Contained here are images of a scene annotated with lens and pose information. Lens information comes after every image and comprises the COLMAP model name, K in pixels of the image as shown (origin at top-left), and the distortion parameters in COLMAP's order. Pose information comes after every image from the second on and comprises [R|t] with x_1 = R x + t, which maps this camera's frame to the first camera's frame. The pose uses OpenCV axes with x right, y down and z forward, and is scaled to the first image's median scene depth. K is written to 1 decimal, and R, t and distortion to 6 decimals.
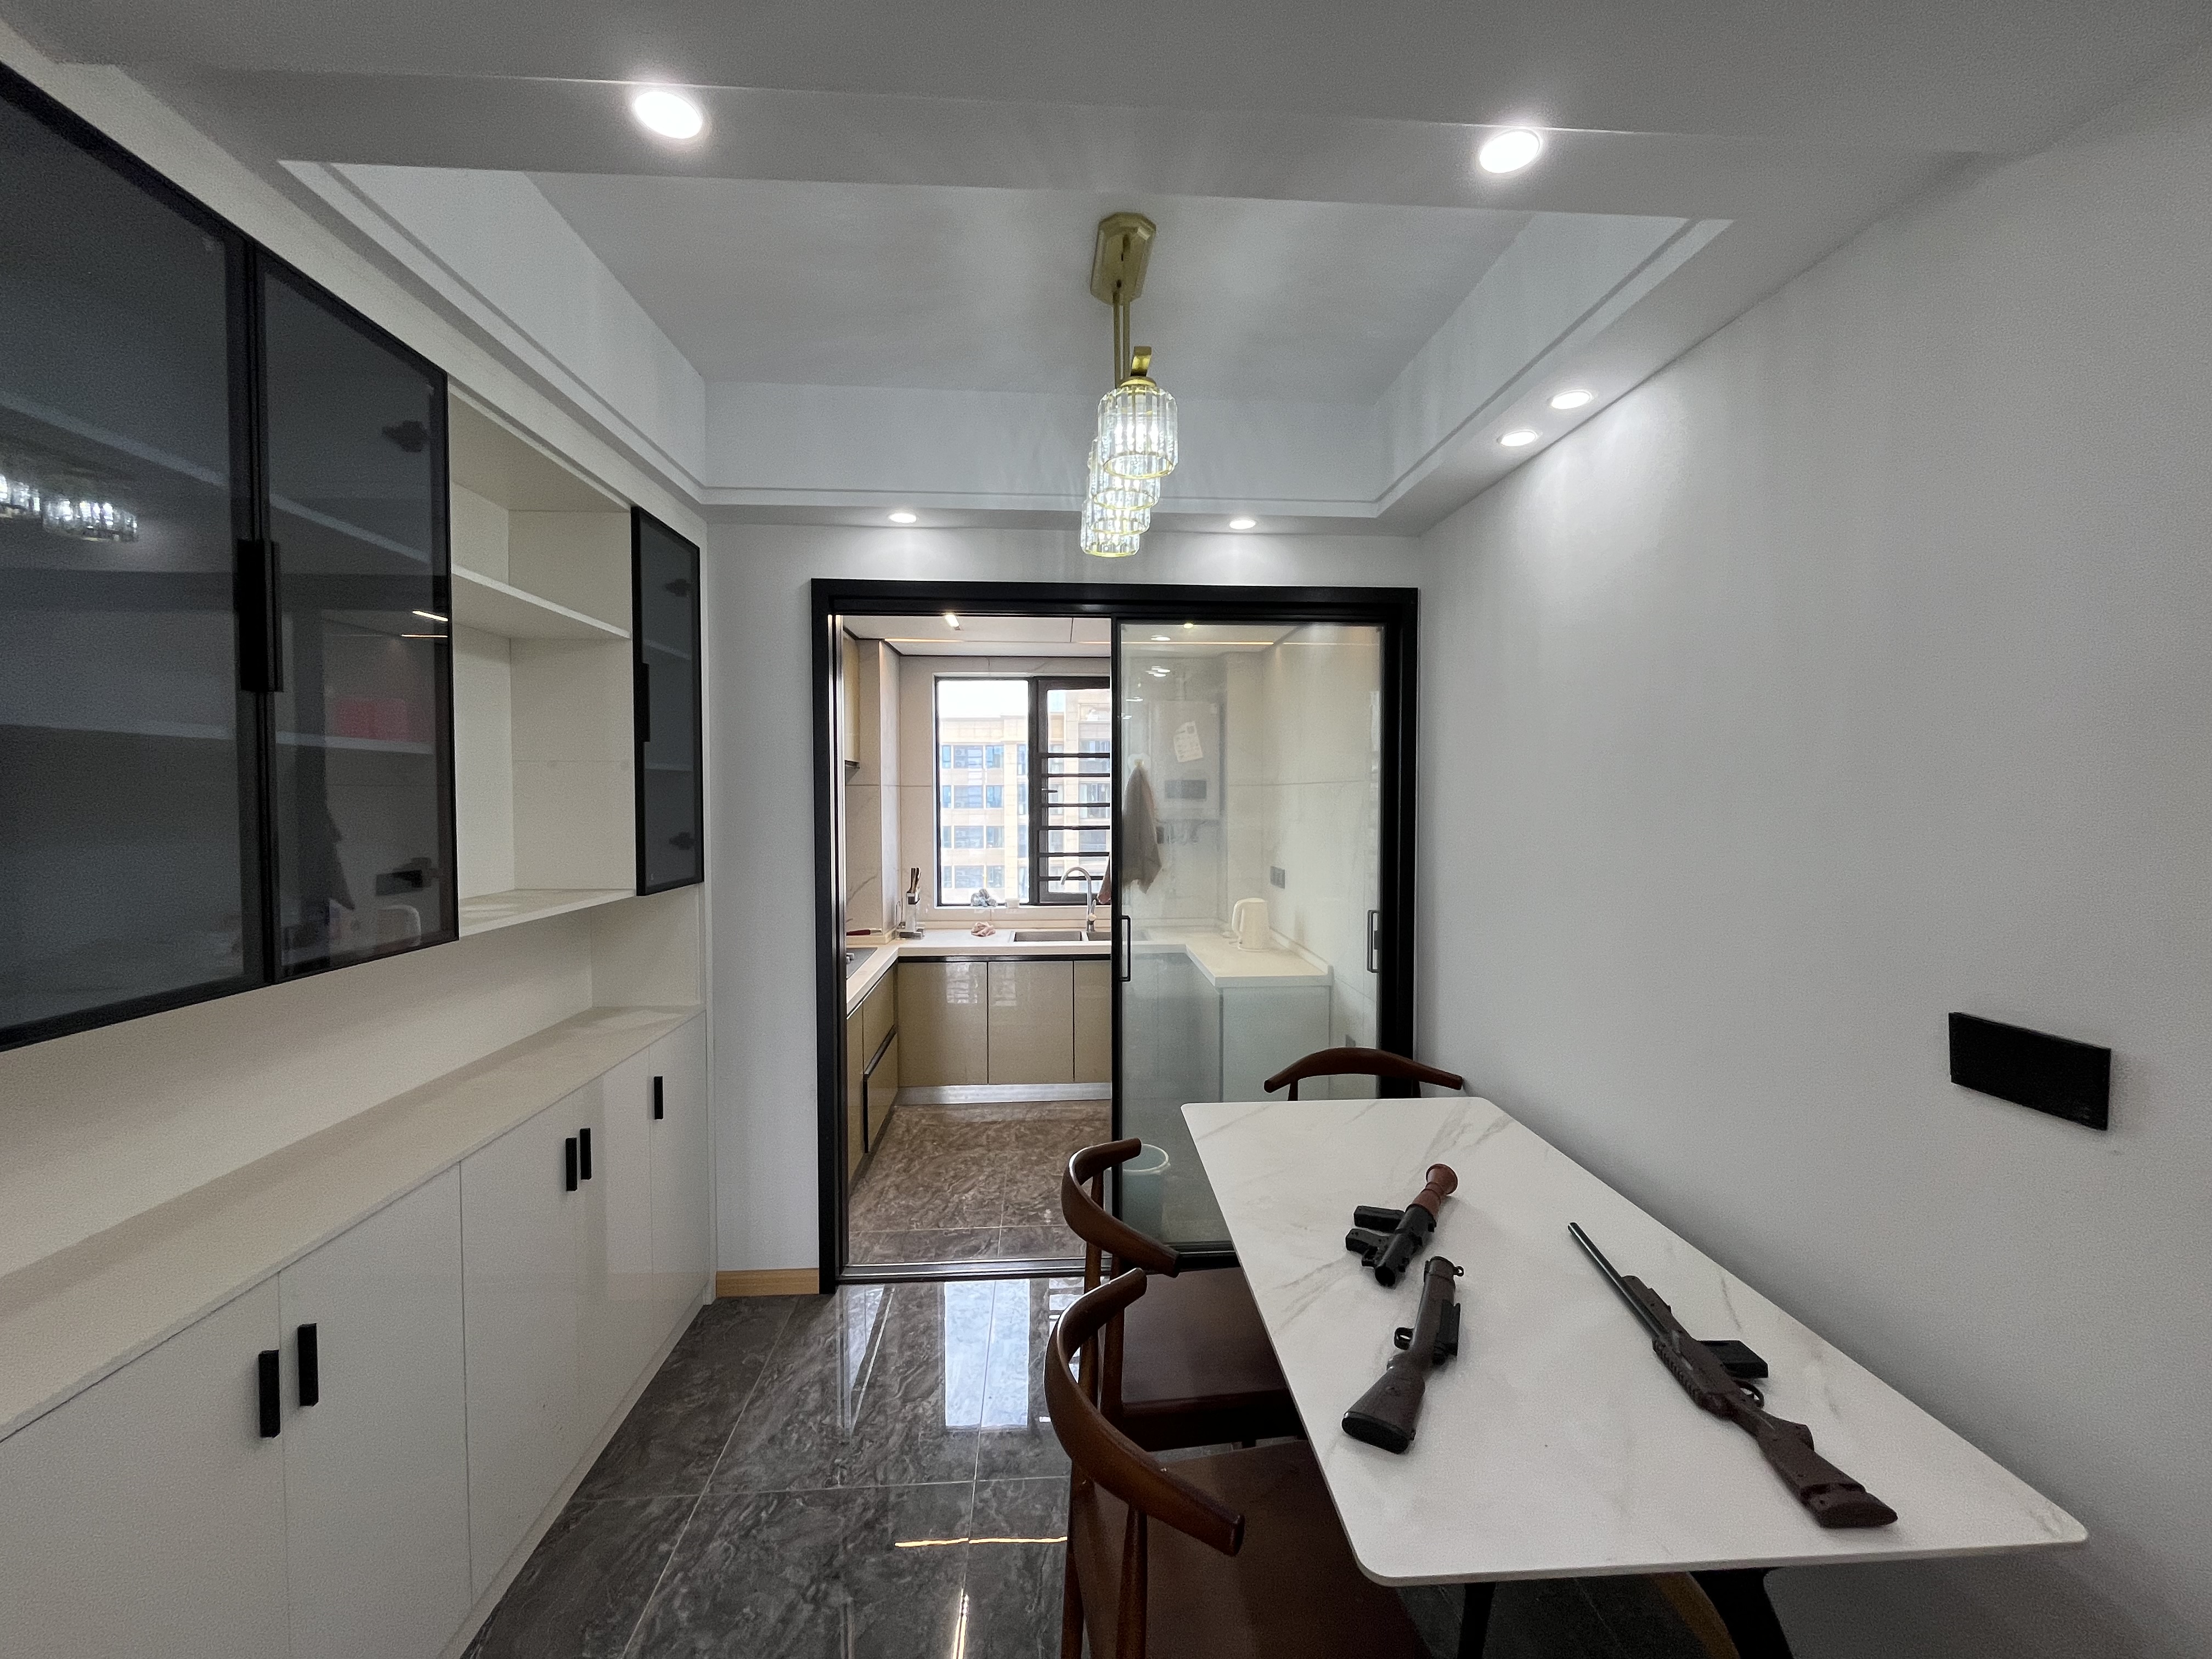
lens RADIAL K [[946.3, 0, 1109.7], [0, 946.3, 825.1], [0, 0, 1]] dist [-0.002433, -0.000290]
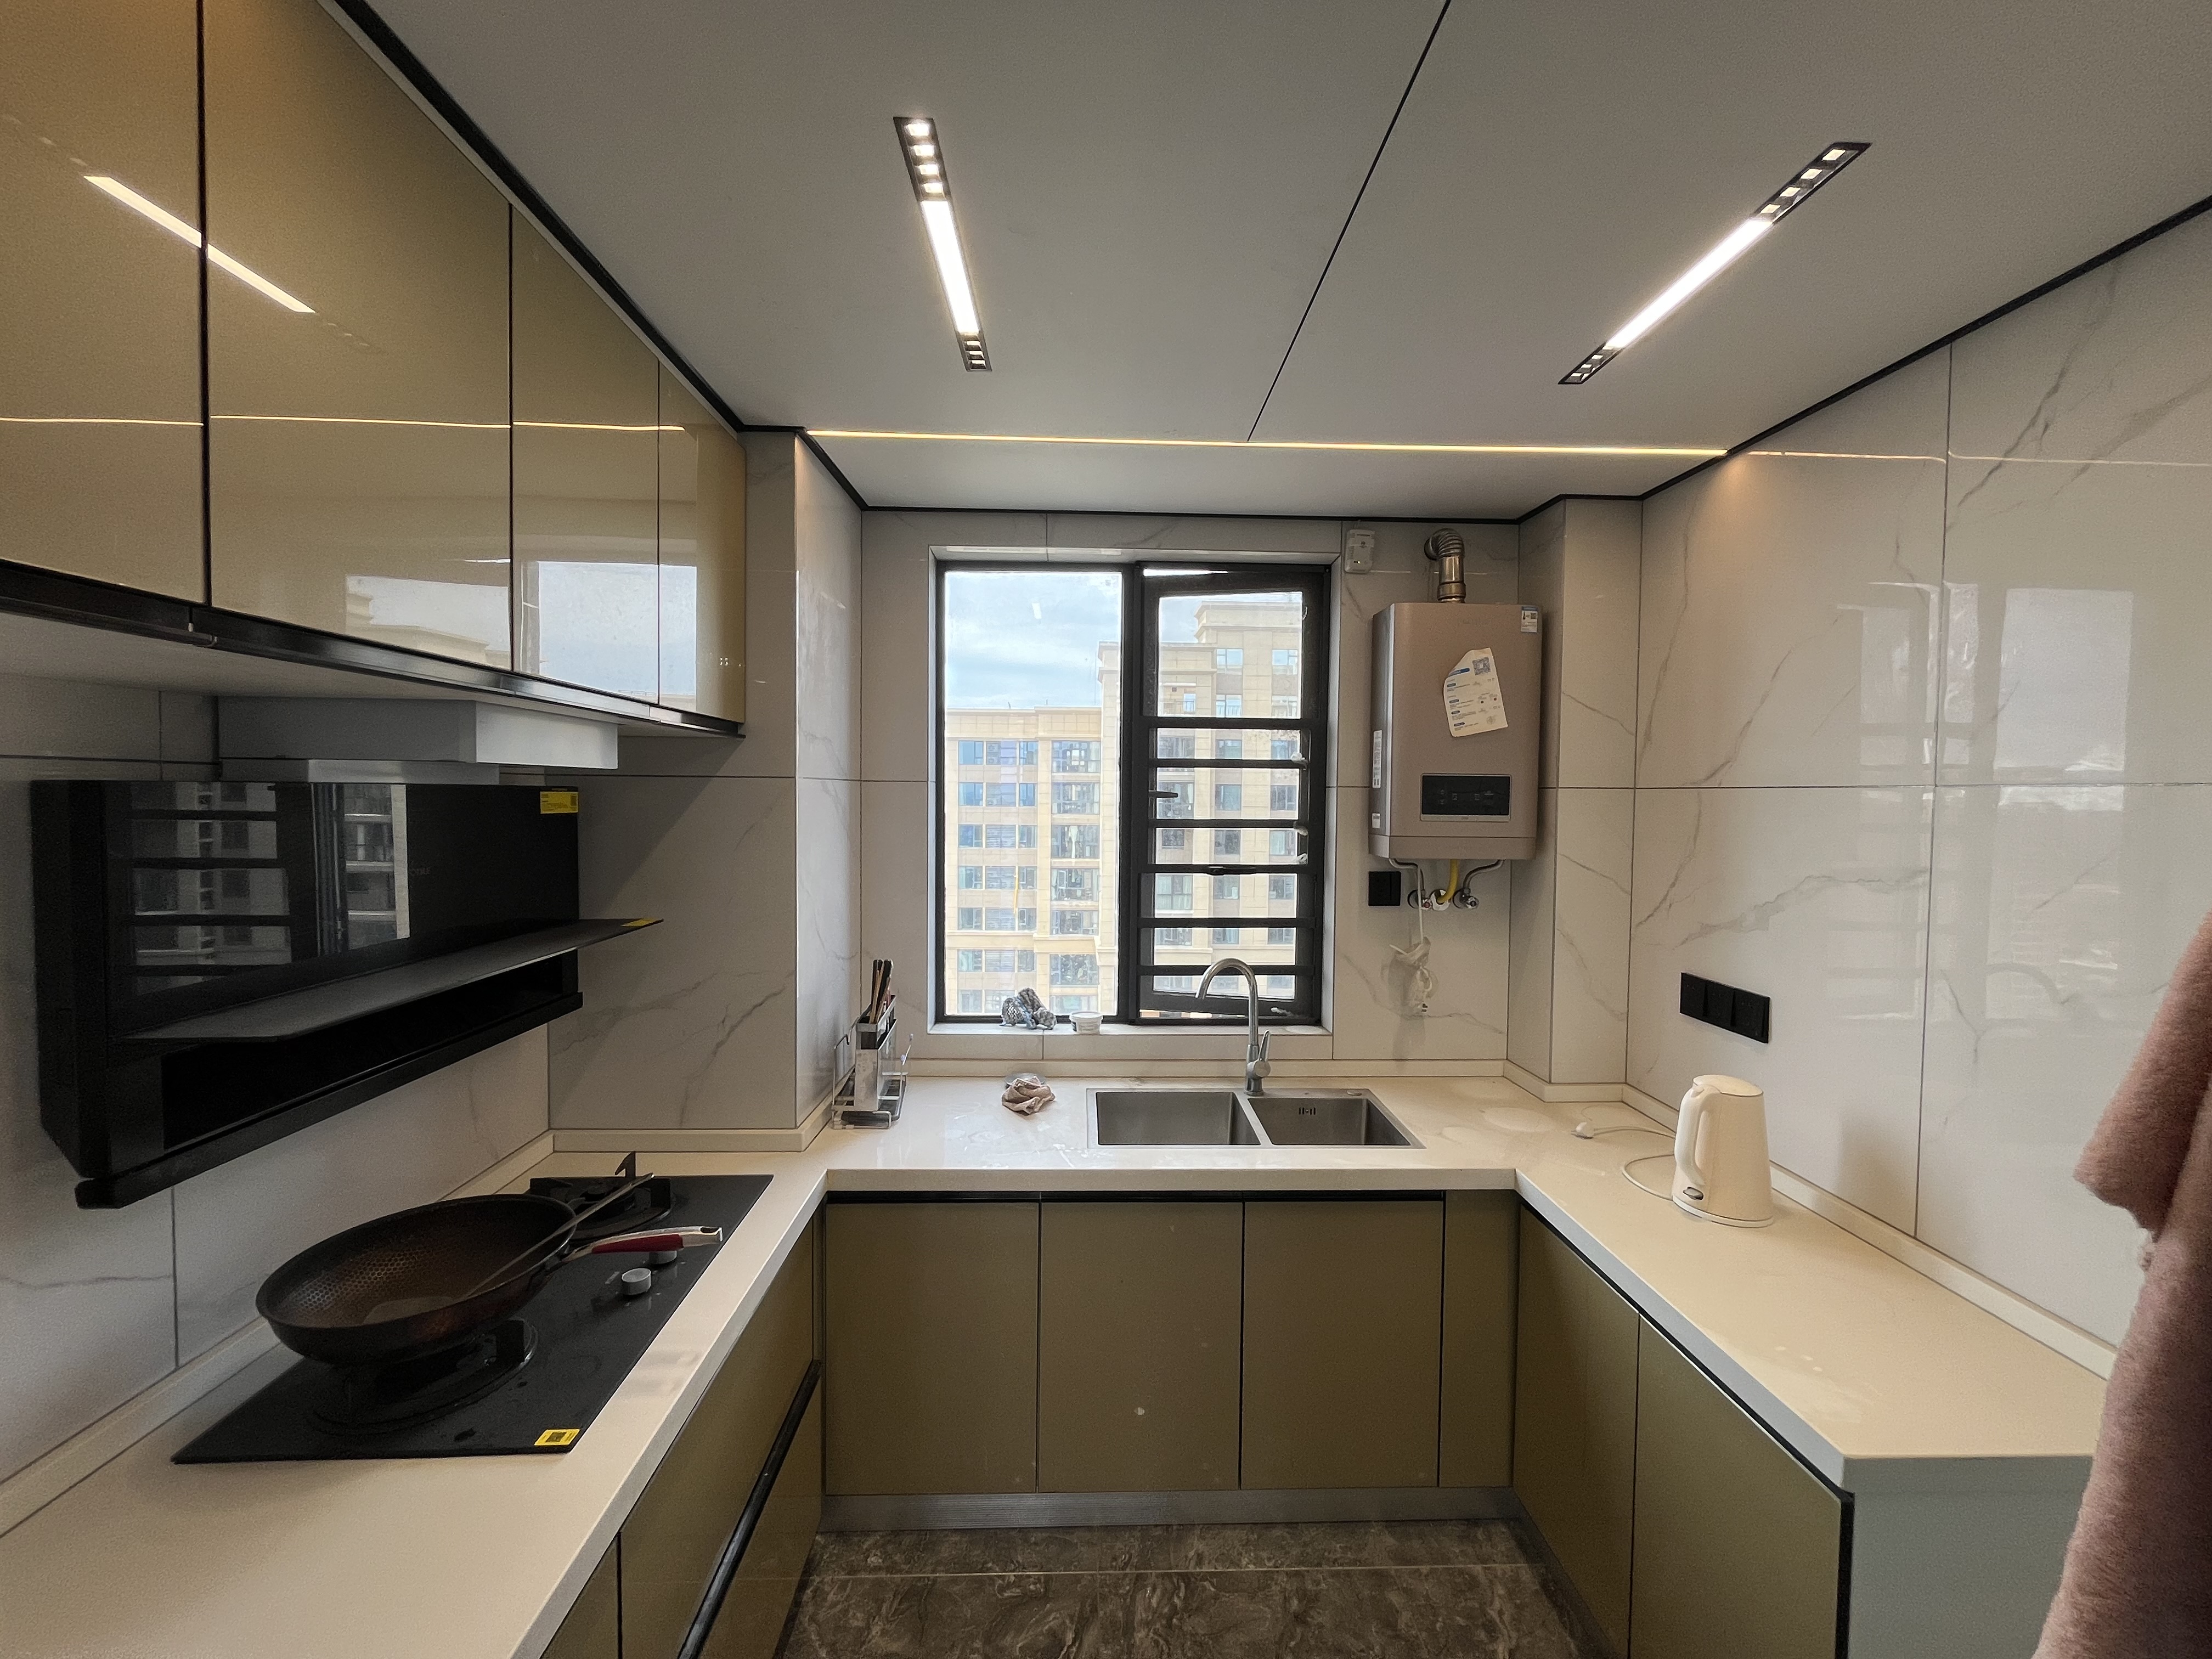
lens RADIAL K [[946.3, 0, 1109.7], [0, 946.3, 825.1], [0, 0, 1]] dist [-0.002433, -0.000290]
pose [[0.999353, 0.013337, -0.033416, -0.076511], [-0.013300, 0.999911, 0.001356, -0.020847], [0.033431, -0.000910, 0.999441, 0.514843]]
